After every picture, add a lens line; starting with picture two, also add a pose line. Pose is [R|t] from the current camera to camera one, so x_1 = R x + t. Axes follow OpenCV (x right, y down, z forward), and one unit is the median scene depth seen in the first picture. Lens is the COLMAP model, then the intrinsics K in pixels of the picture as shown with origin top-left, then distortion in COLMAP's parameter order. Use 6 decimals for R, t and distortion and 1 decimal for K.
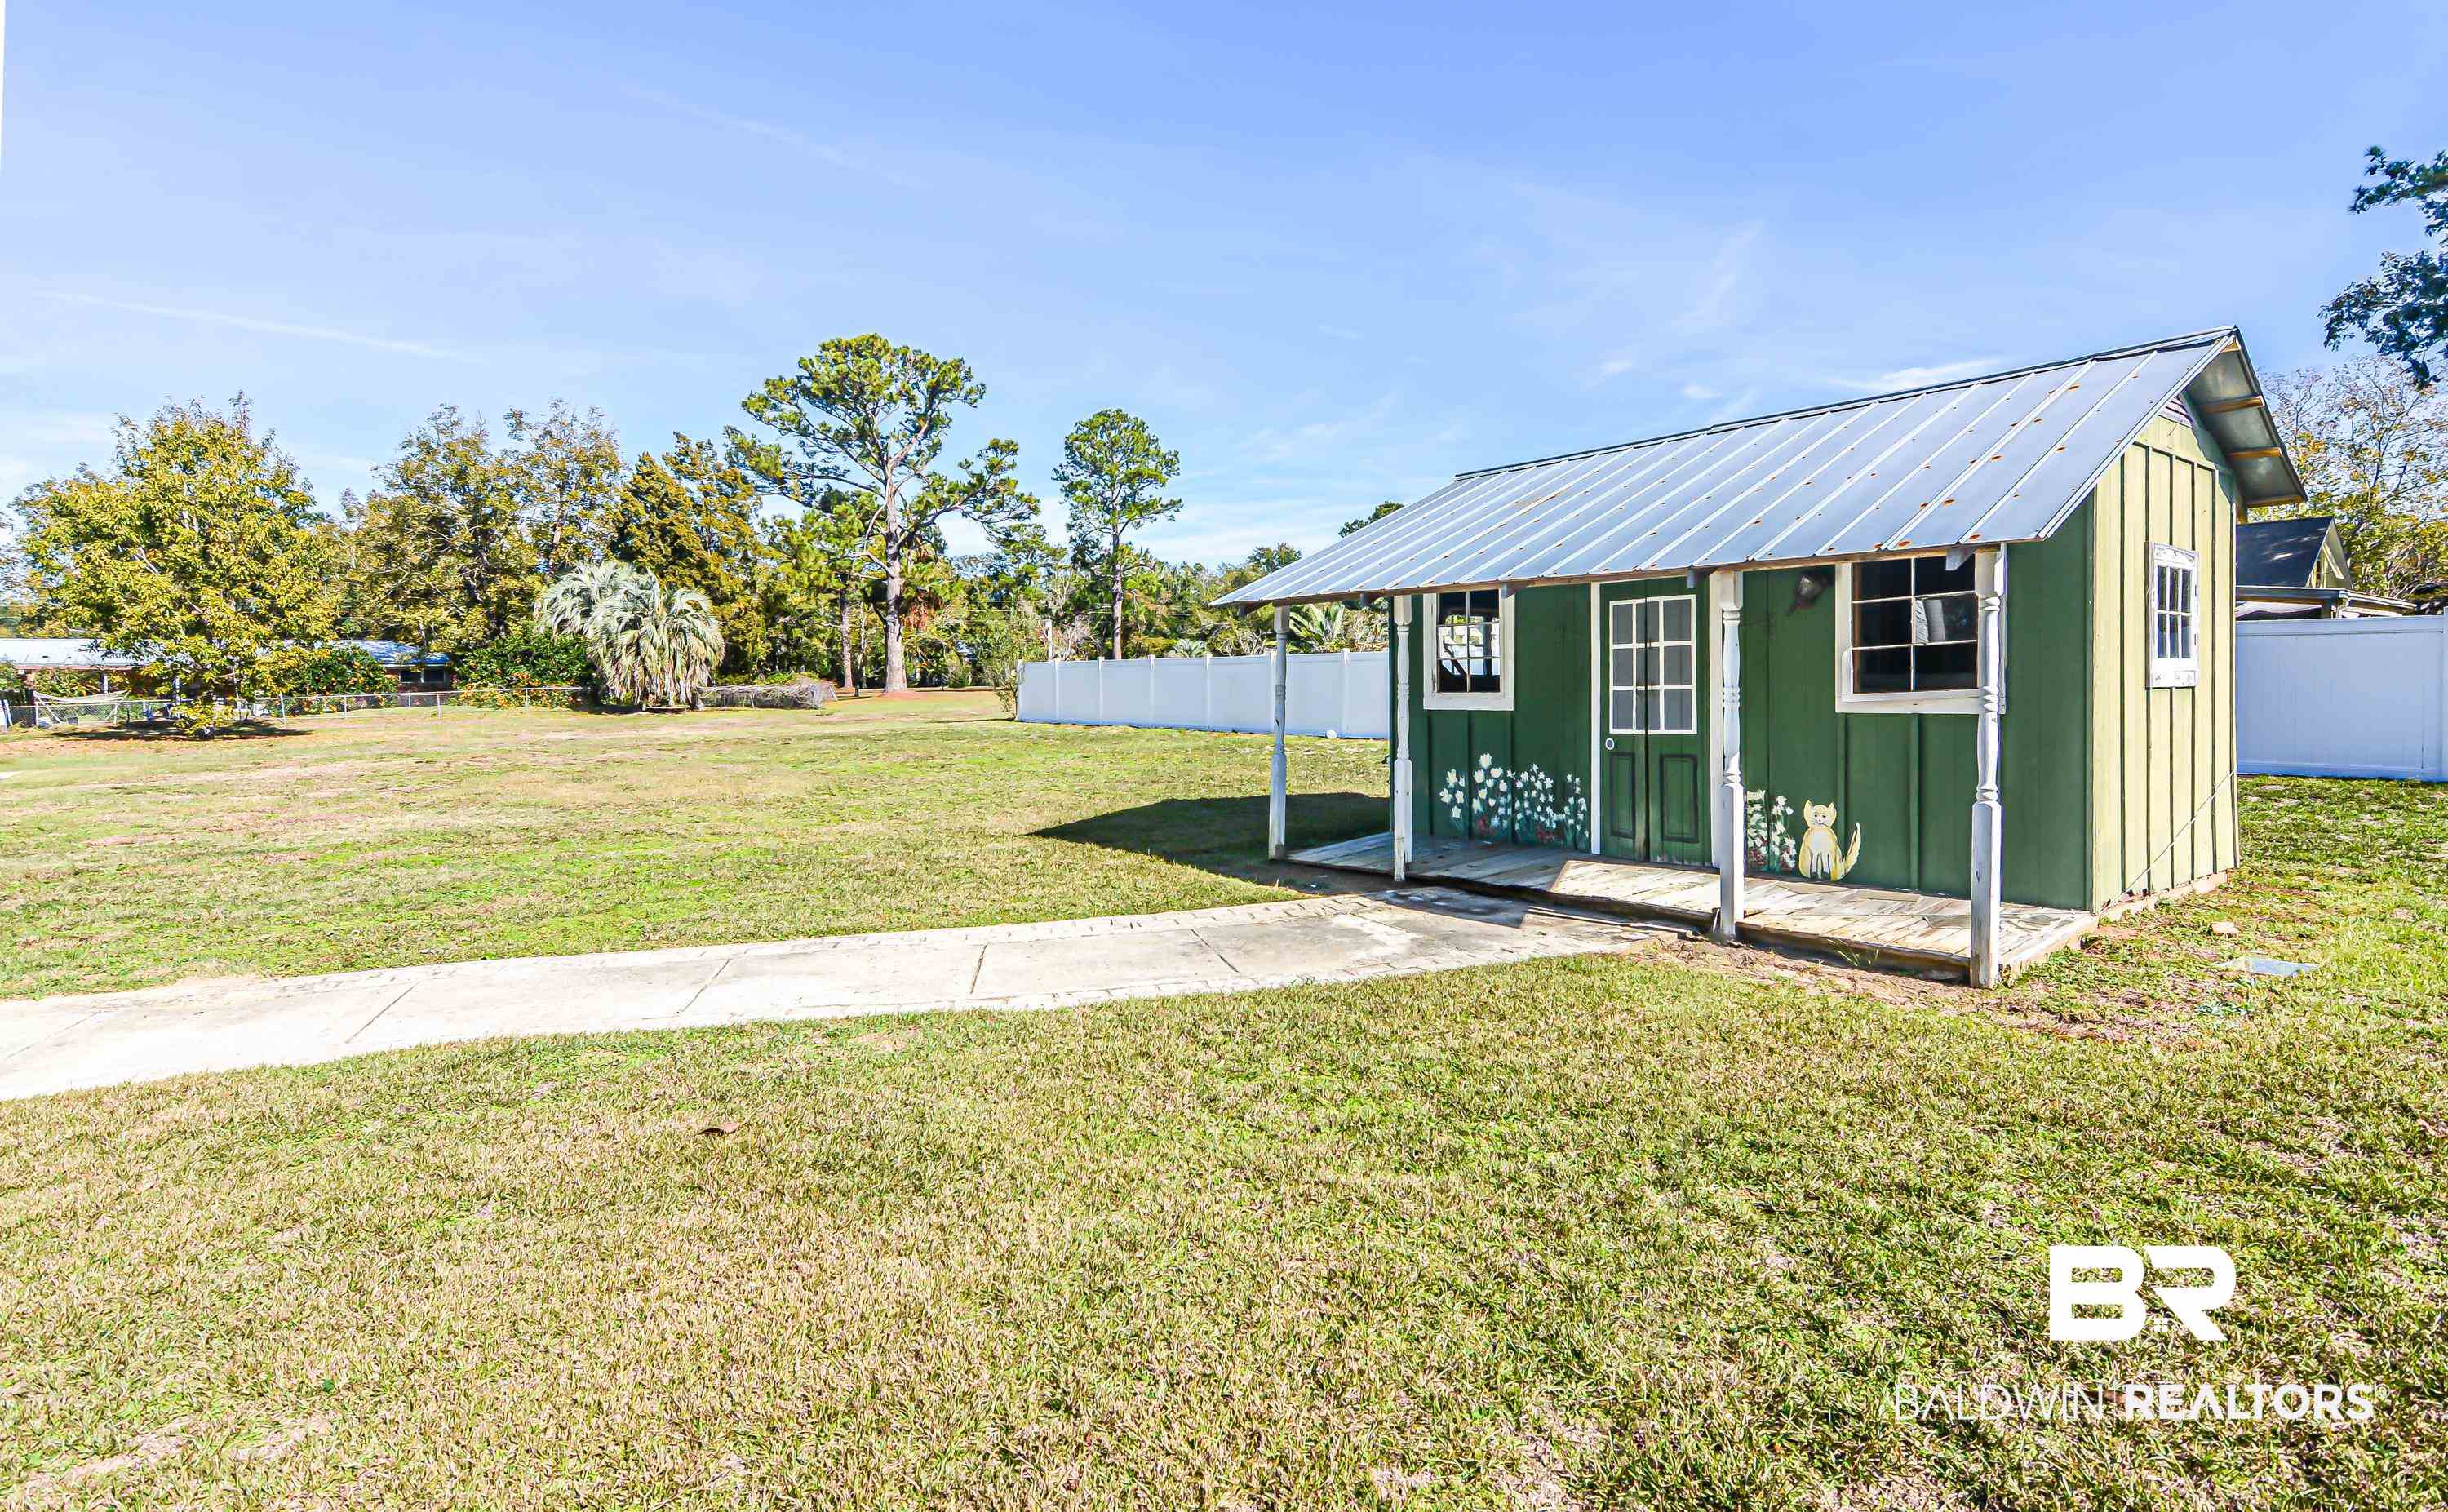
lens RADIAL K [[1229.7, 0, 1251.4], [0, 1229.7, 716.9], [0, 0, 1]] dist [-0.016567, 0.000102]
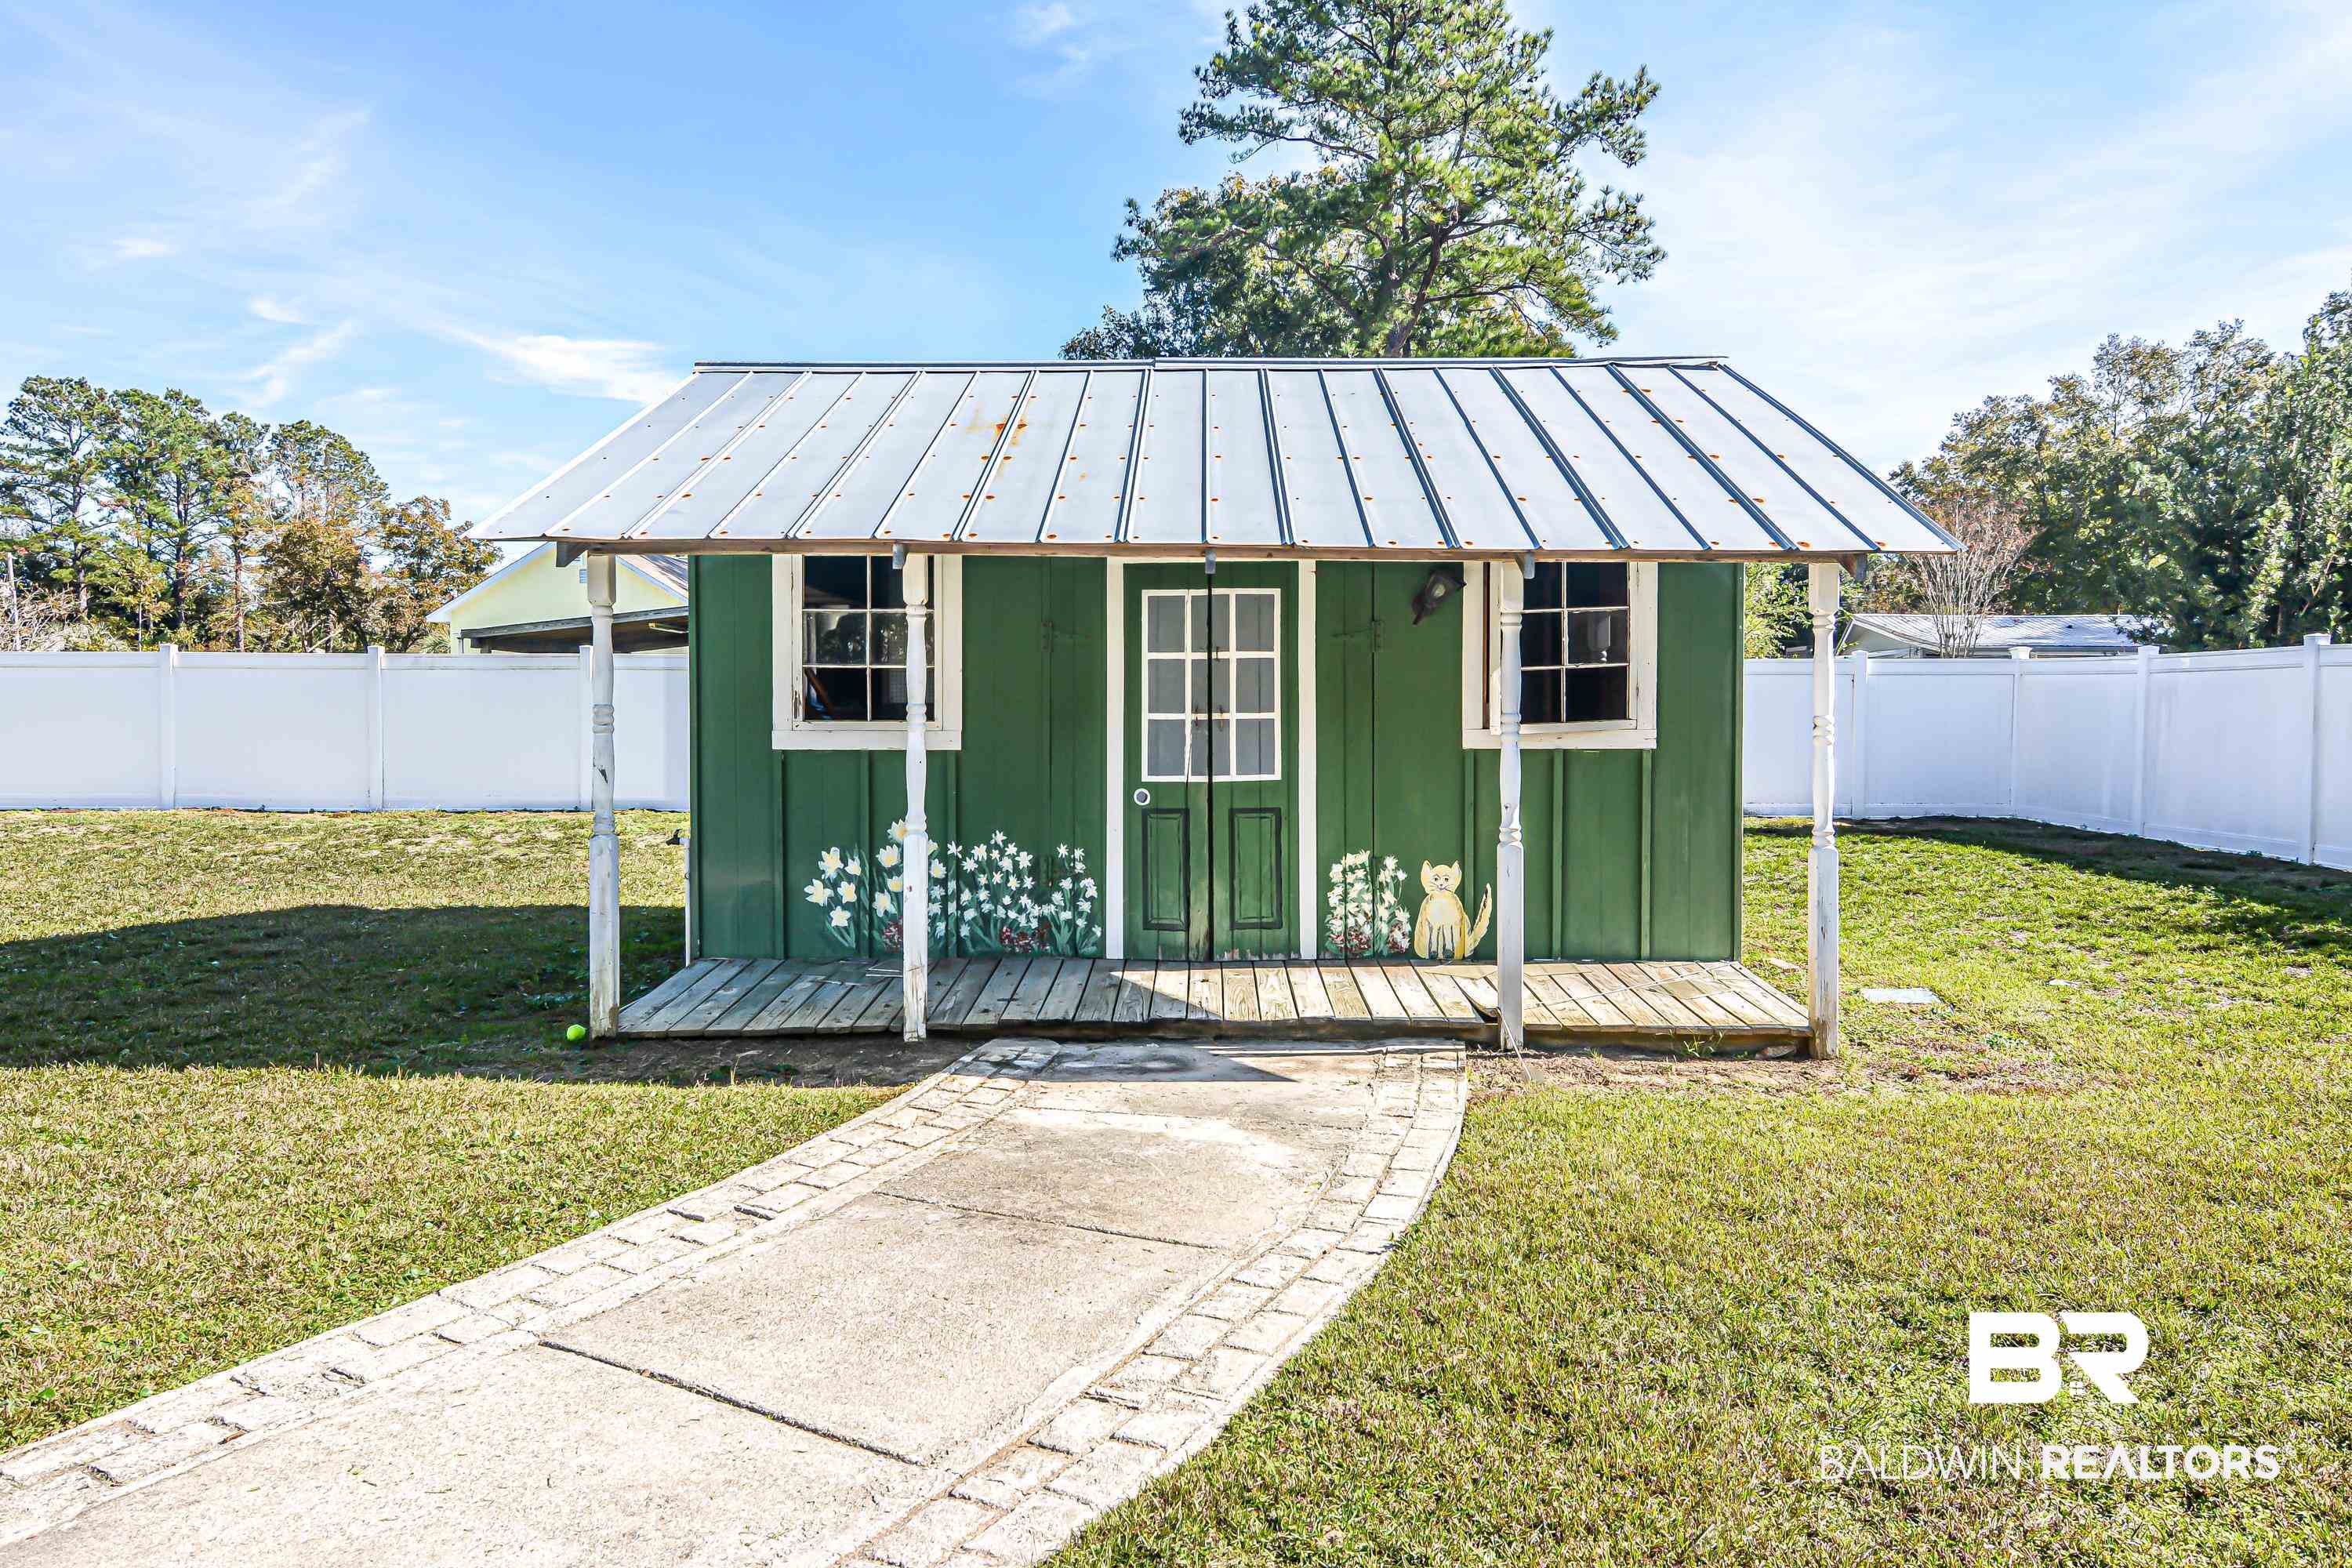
lens RADIAL K [[1602.7, 0, 1163.7], [0, 1602.7, 767.2], [0, 0, 1]] dist [-0.008059, -0.011203]
pose [[0.646395, -0.014046, 0.762874, -0.367111], [0.012986, 0.999888, 0.007406, -0.001283], [-0.762893, 0.005119, 0.646505, 0.389609]]
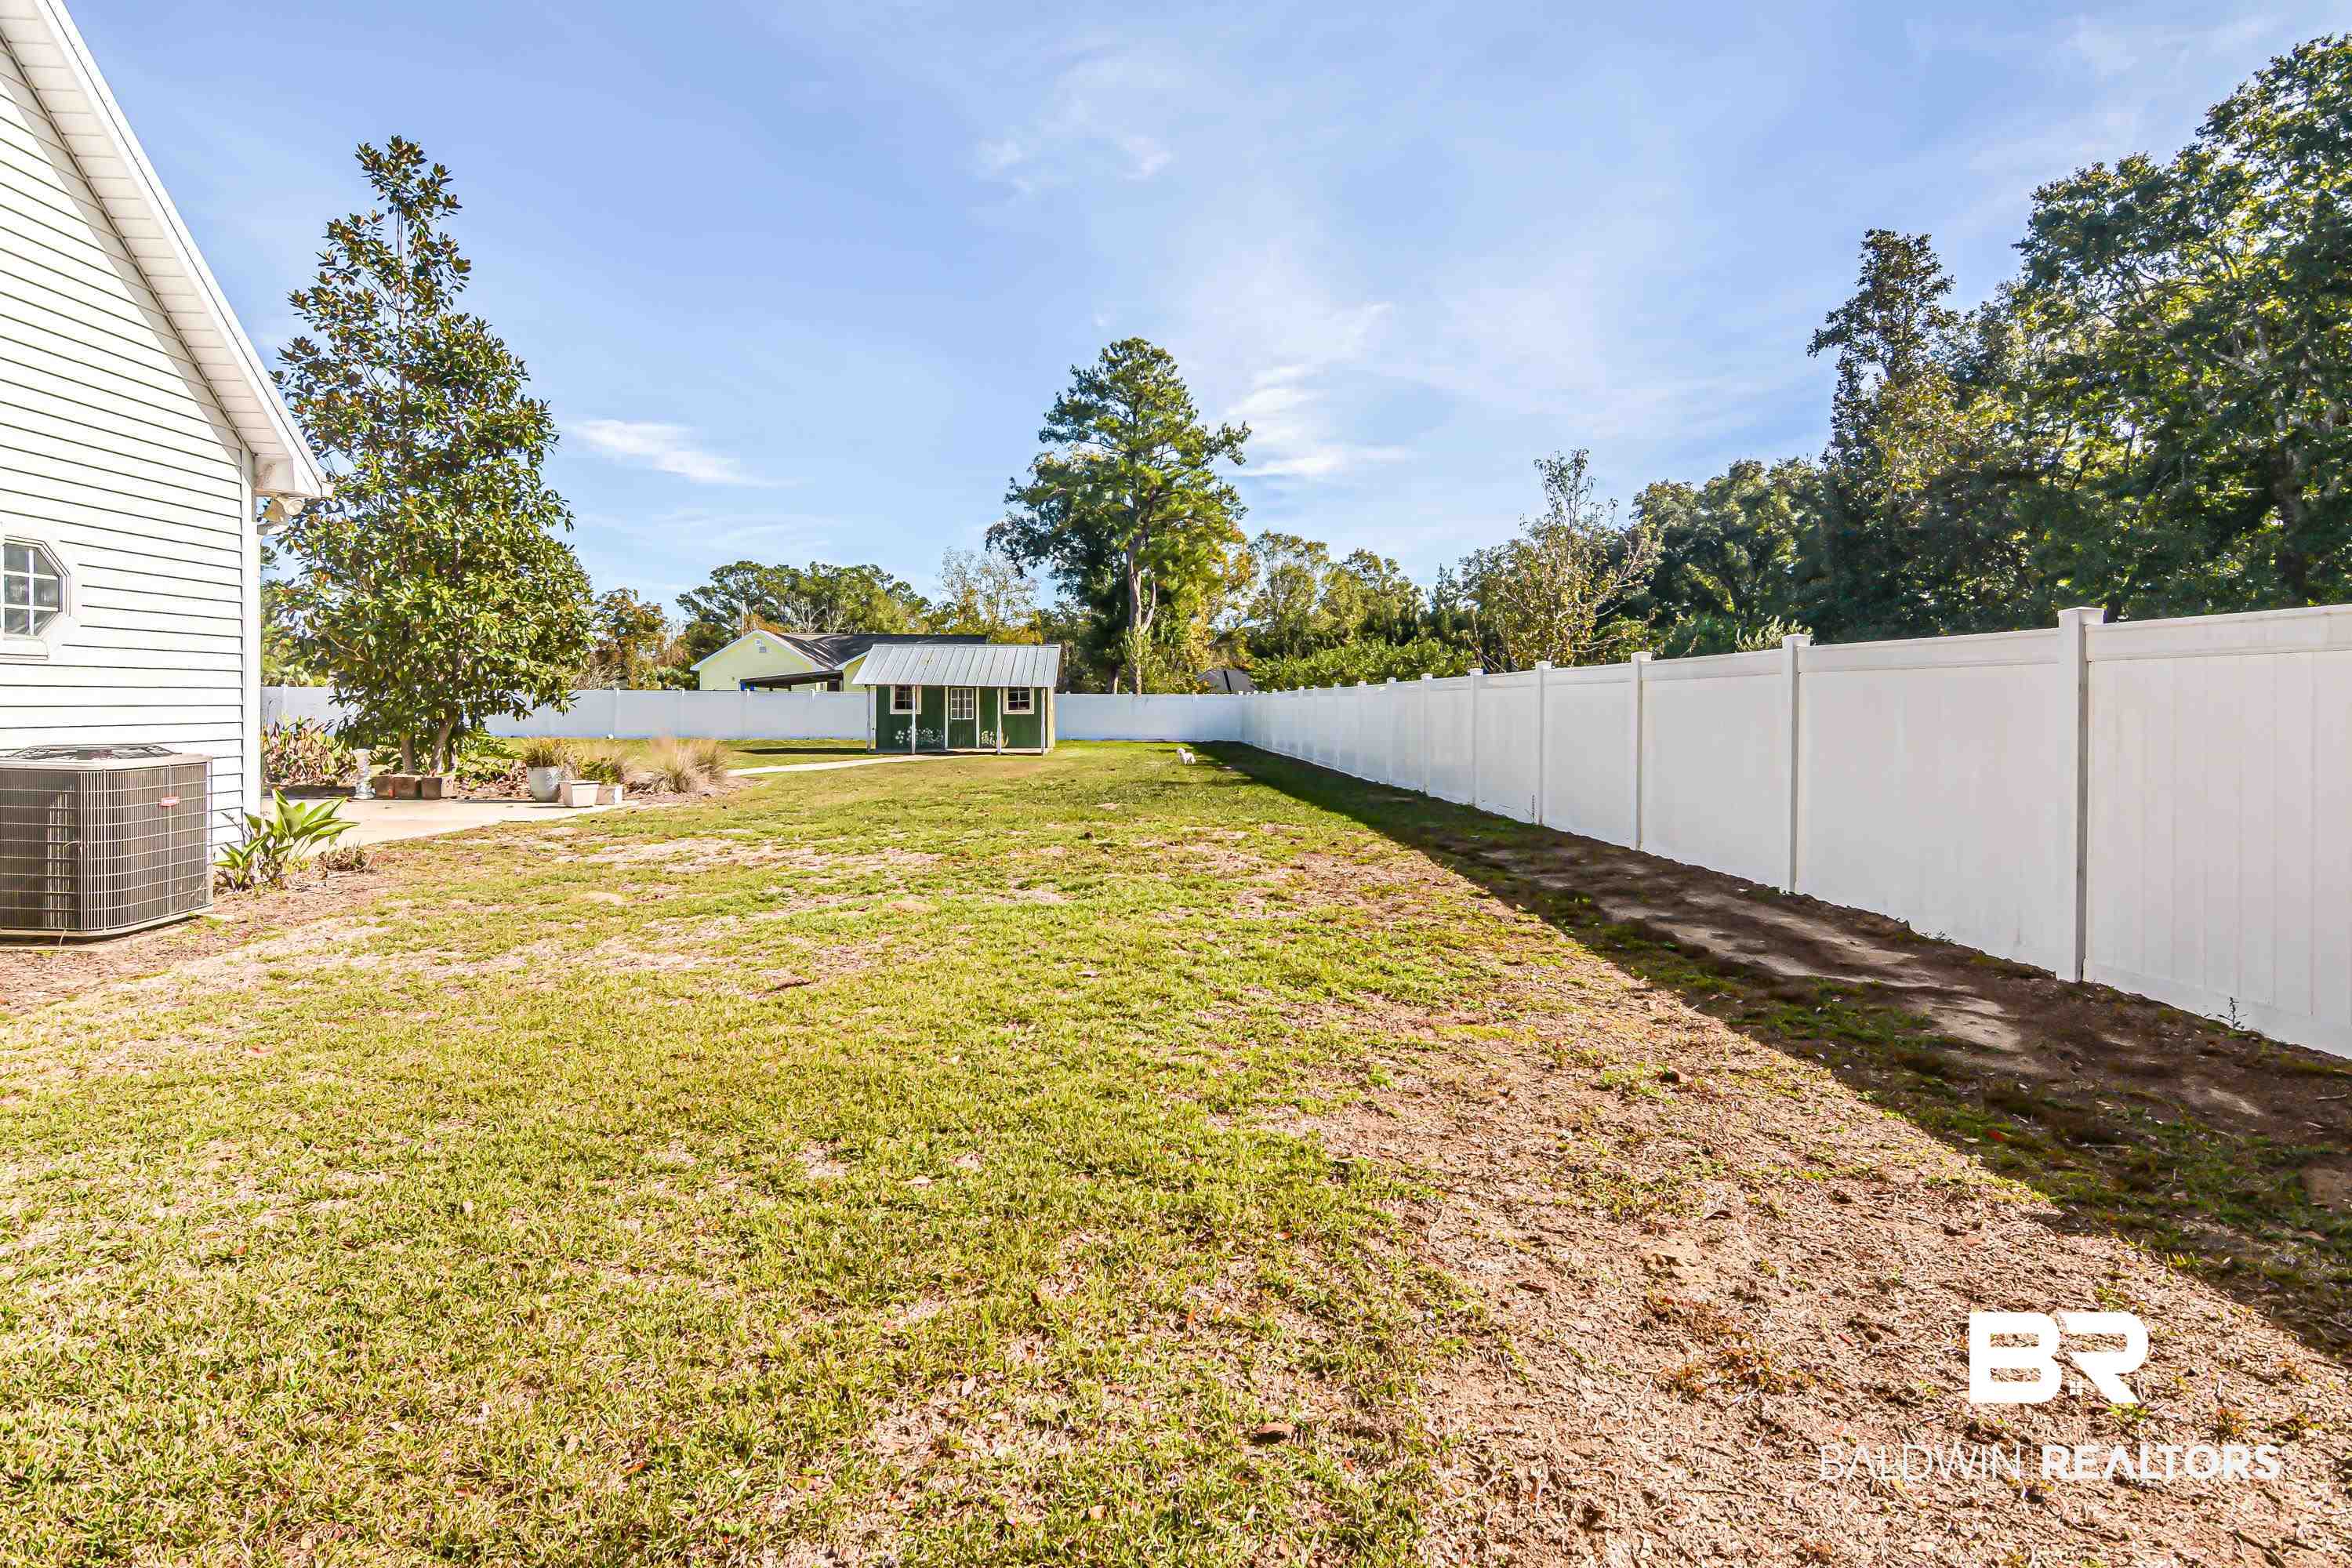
lens RADIAL K [[1180.9, 0, 1179.8], [0, 1180.9, 712.7], [0, 0, 1]] dist [-0.003100, -0.000187]
pose [[0.588379, 0.015242, 0.808442, -2.482287], [0.011793, 0.999554, -0.027428, 0.106733], [-0.808499, 0.025672, 0.587937, -2.013104]]
